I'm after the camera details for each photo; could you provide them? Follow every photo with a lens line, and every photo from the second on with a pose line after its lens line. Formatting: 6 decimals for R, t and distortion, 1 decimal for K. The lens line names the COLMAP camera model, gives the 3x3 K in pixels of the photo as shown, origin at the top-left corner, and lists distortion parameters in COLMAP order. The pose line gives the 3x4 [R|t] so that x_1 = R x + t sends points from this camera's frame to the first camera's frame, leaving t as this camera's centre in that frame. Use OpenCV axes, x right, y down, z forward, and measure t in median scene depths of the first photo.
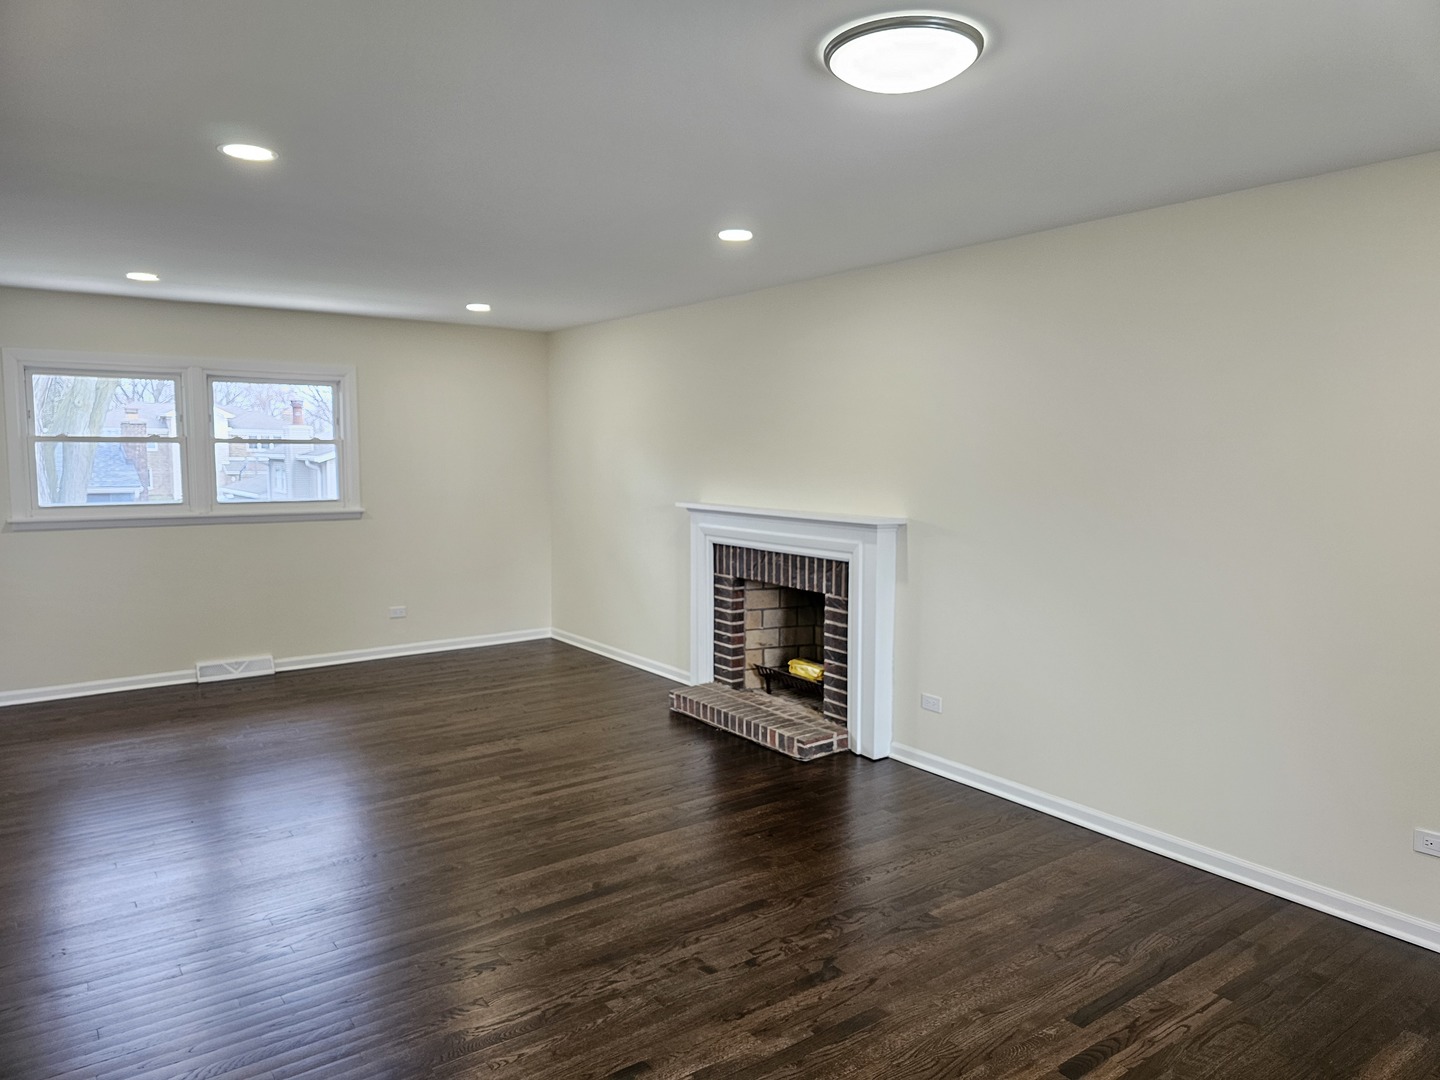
lens RADIAL K [[957.3, 0, 720.5], [0, 957.3, 533.2], [0, 0, 1]] dist [0.074399, -0.075531]
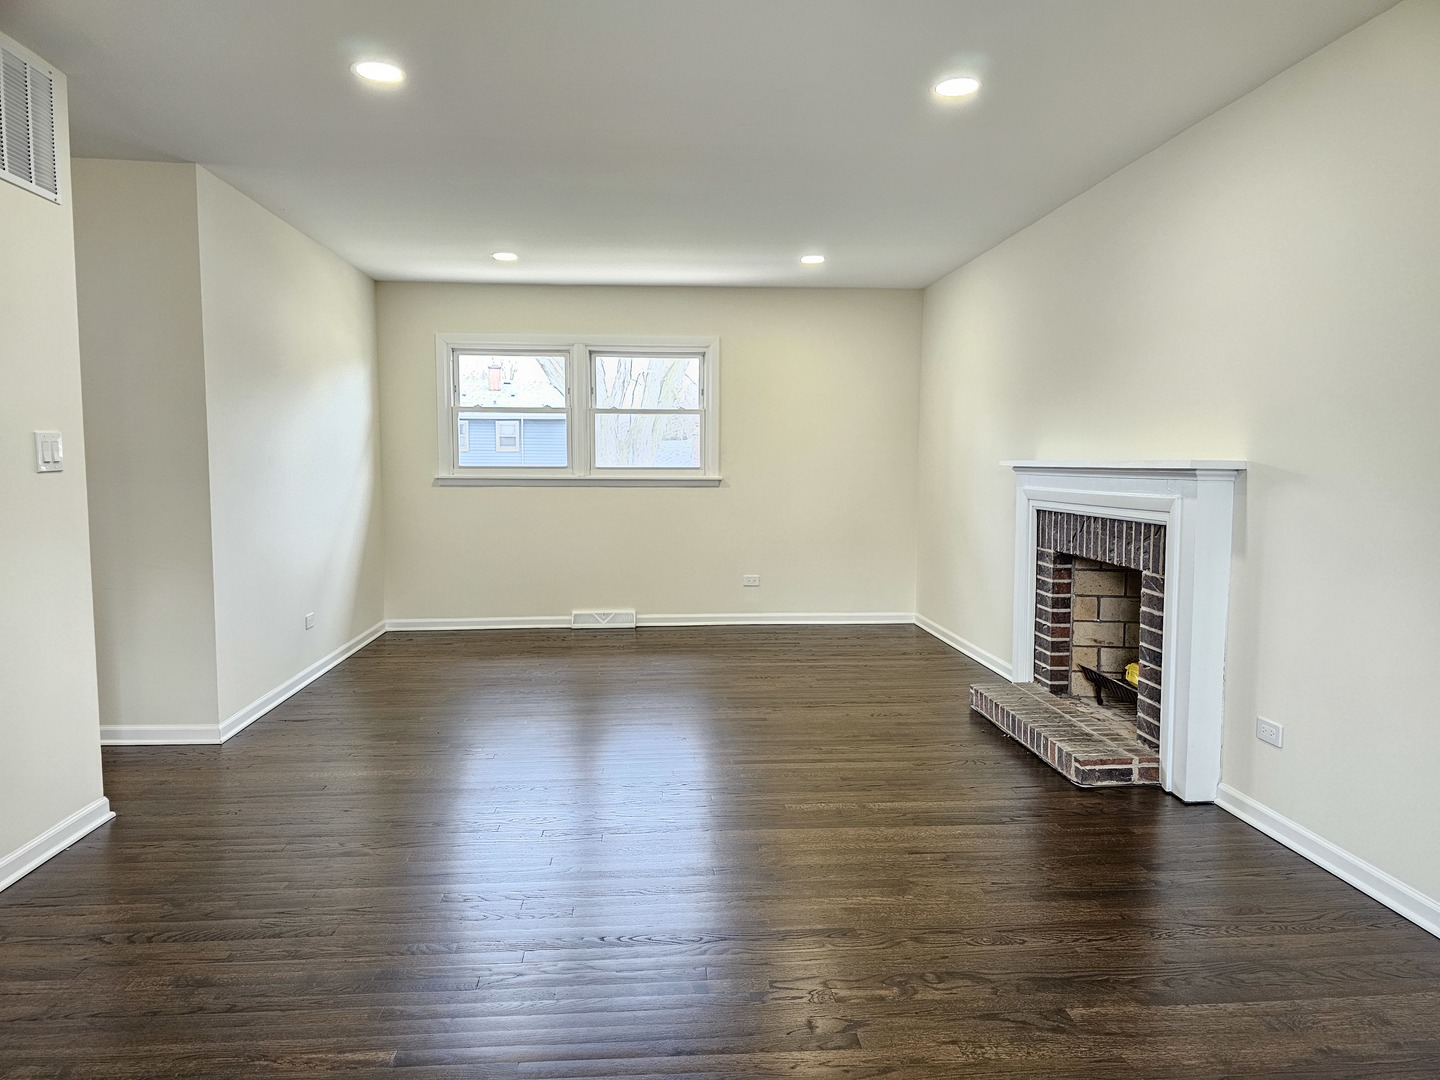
lens RADIAL K [[957.3, 0, 720.5], [0, 957.3, 533.2], [0, 0, 1]] dist [0.074399, -0.075531]
pose [[0.849692, 0.035819, -0.526062, 0.211132], [-0.043796, 0.999037, -0.002716, 0.047668], [0.525458, 0.025348, 0.850442, 0.181610]]
